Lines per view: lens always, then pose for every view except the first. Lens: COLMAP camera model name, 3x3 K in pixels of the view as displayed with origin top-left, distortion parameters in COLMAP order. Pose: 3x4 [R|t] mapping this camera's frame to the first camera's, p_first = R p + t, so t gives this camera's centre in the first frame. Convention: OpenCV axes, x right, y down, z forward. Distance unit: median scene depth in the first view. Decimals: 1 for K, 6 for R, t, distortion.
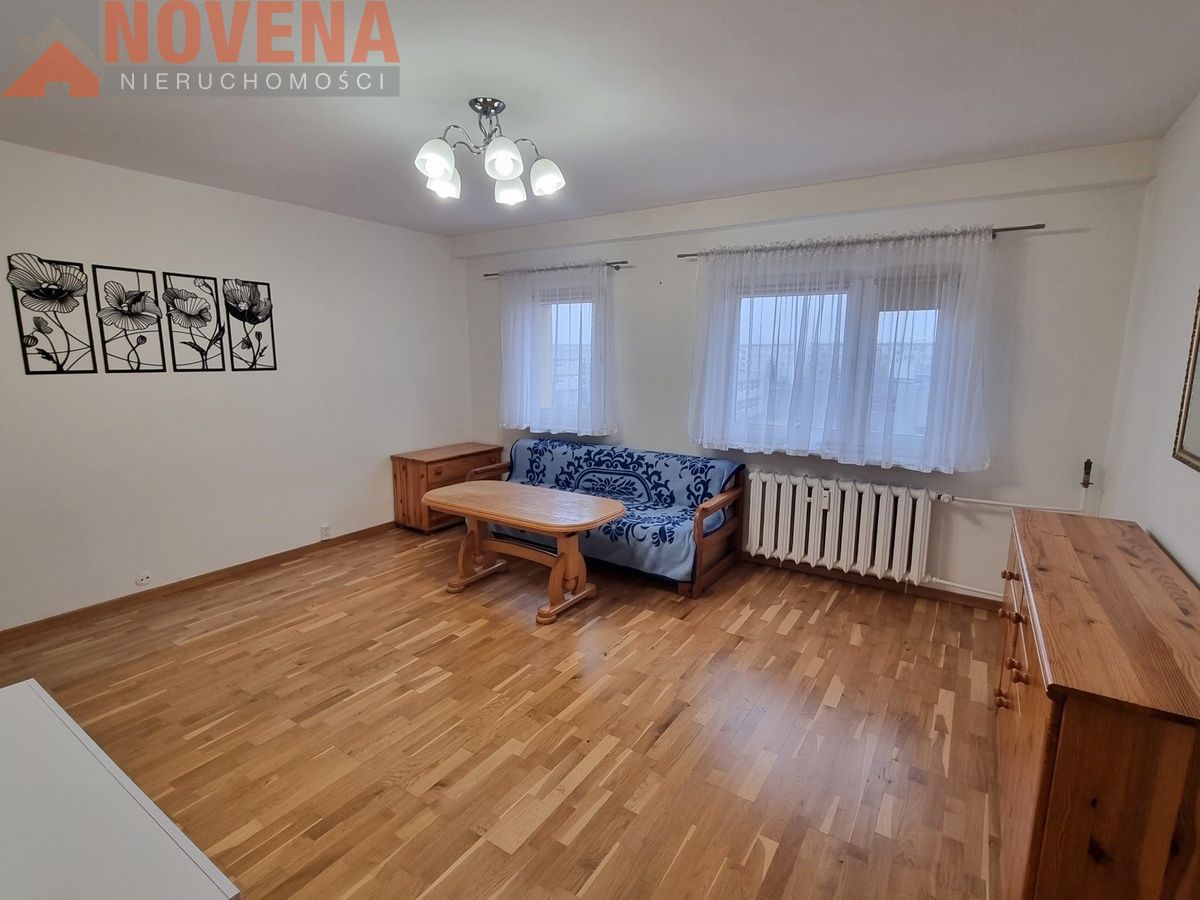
lens RADIAL K [[578.3, 0, 610.3], [0, 578.3, 447.1], [0, 0, 1]] dist [-0.002284, 0.000248]
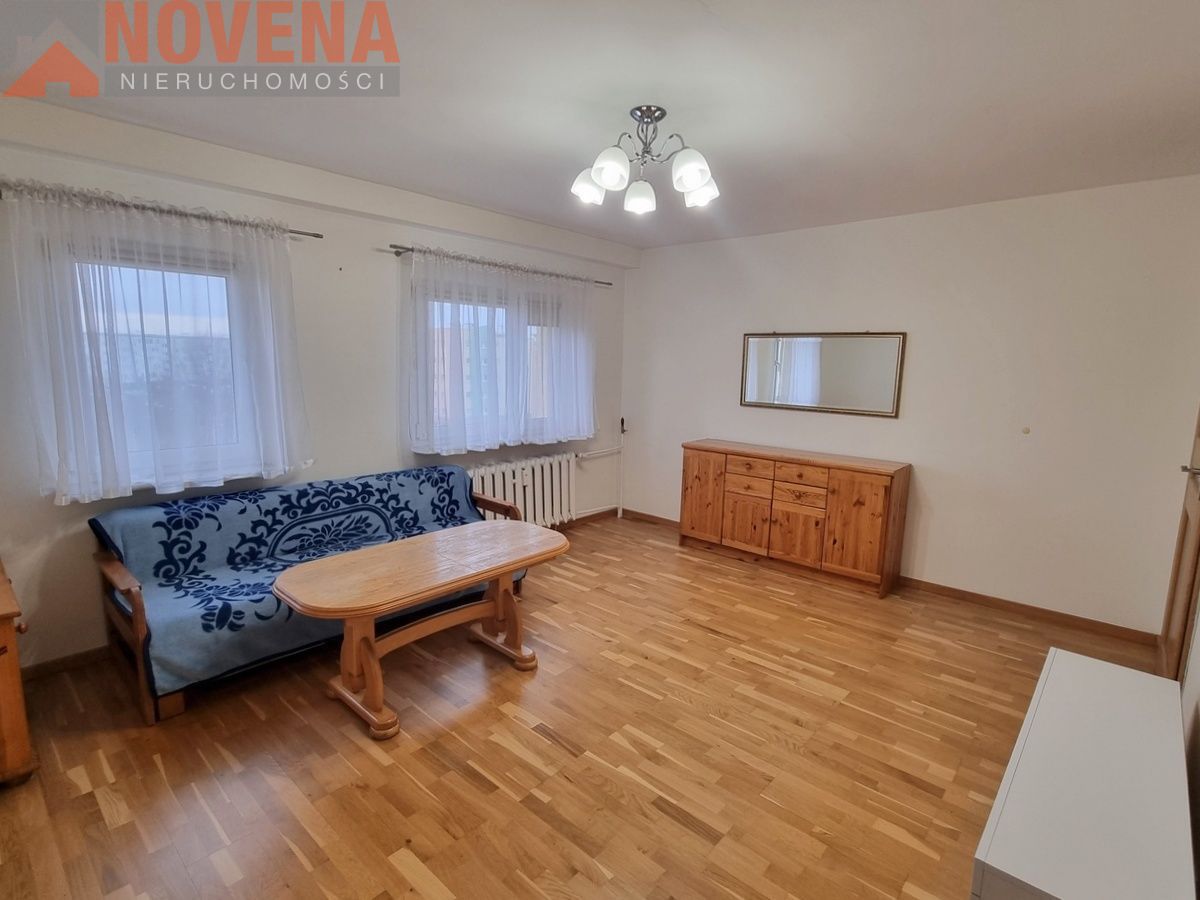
lens RADIAL K [[599.8, 0, 601.2], [0, 599.8, 447.7], [0, 0, 1]] dist [-0.000690, 0.001204]
pose [[0.157590, -0.152883, 0.975598, -0.817874], [0.137472, 0.981720, 0.131636, -0.114136], [-0.977889, 0.113373, 0.175727, 0.604885]]
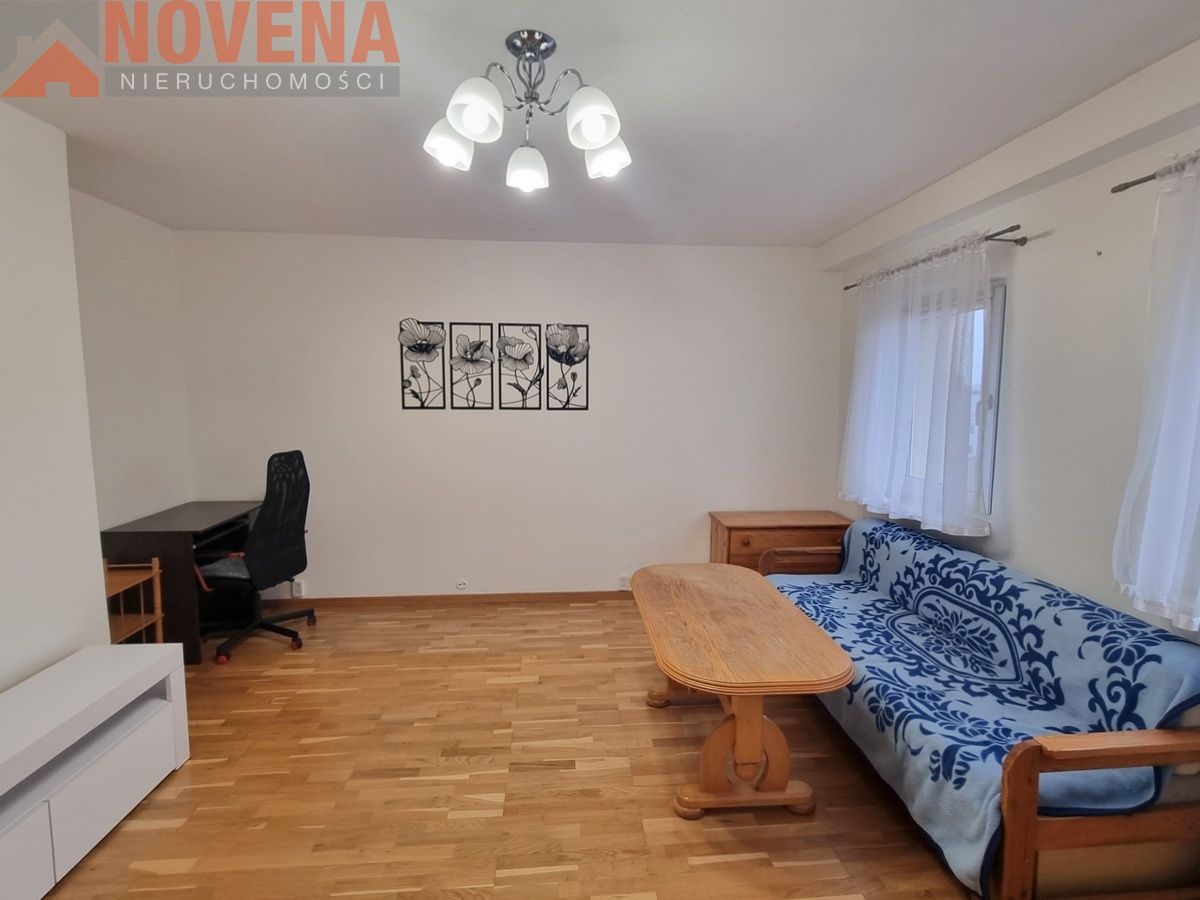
lens RADIAL K [[599.8, 0, 604.5], [0, 599.8, 445.8], [0, 0, 1]] dist [-0.000690, 0.001204]
pose [[0.605693, 0.068988, -0.792702, 0.287671], [-0.128329, 0.991662, -0.011751, -0.067413], [0.785282, 0.108844, 0.609496, 0.422157]]
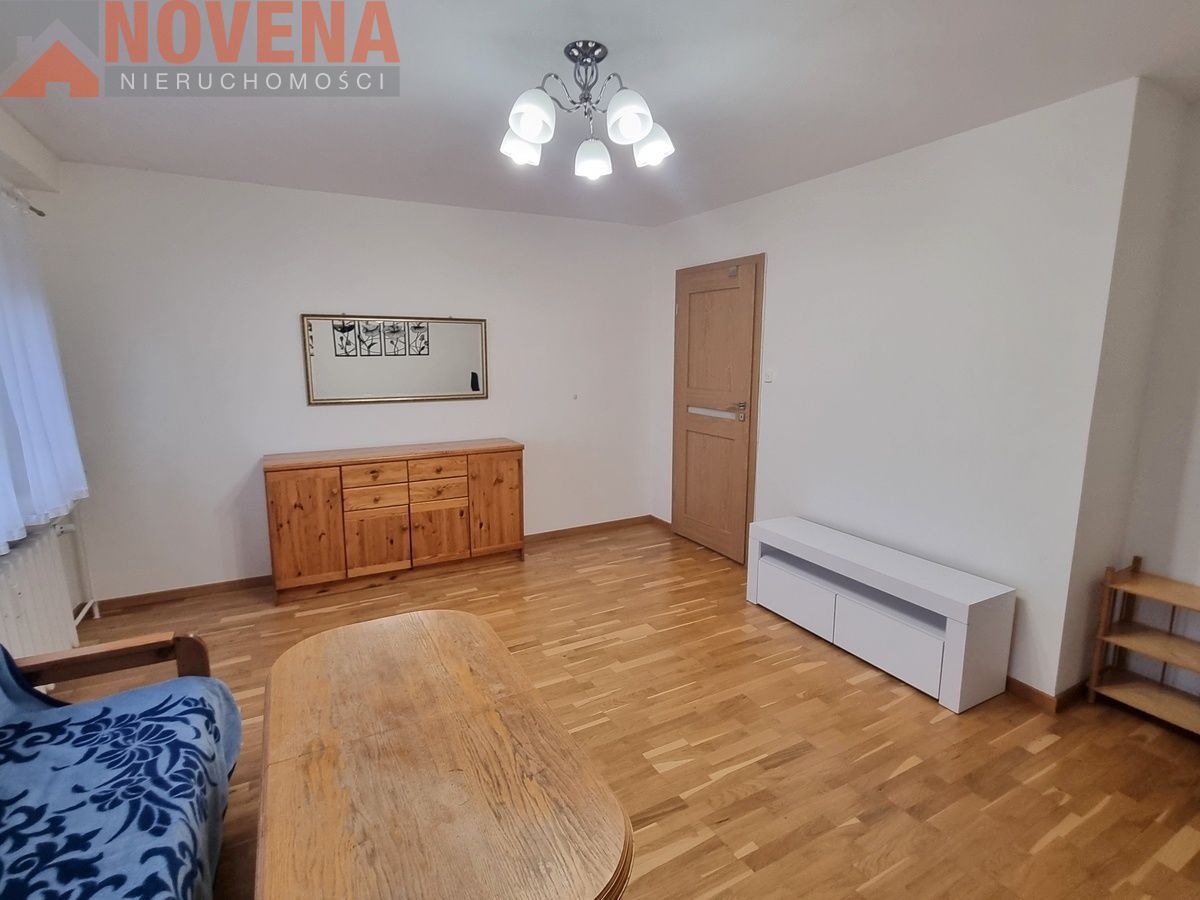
lens RADIAL K [[599.8, 0, 611.0], [0, 599.8, 443.4], [0, 0, 1]] dist [-0.000690, 0.001204]
pose [[-0.881204, -0.081835, 0.465598, -0.429335], [0.067720, 0.952892, 0.295653, -0.198352], [-0.467860, 0.292061, -0.834151, 1.163666]]
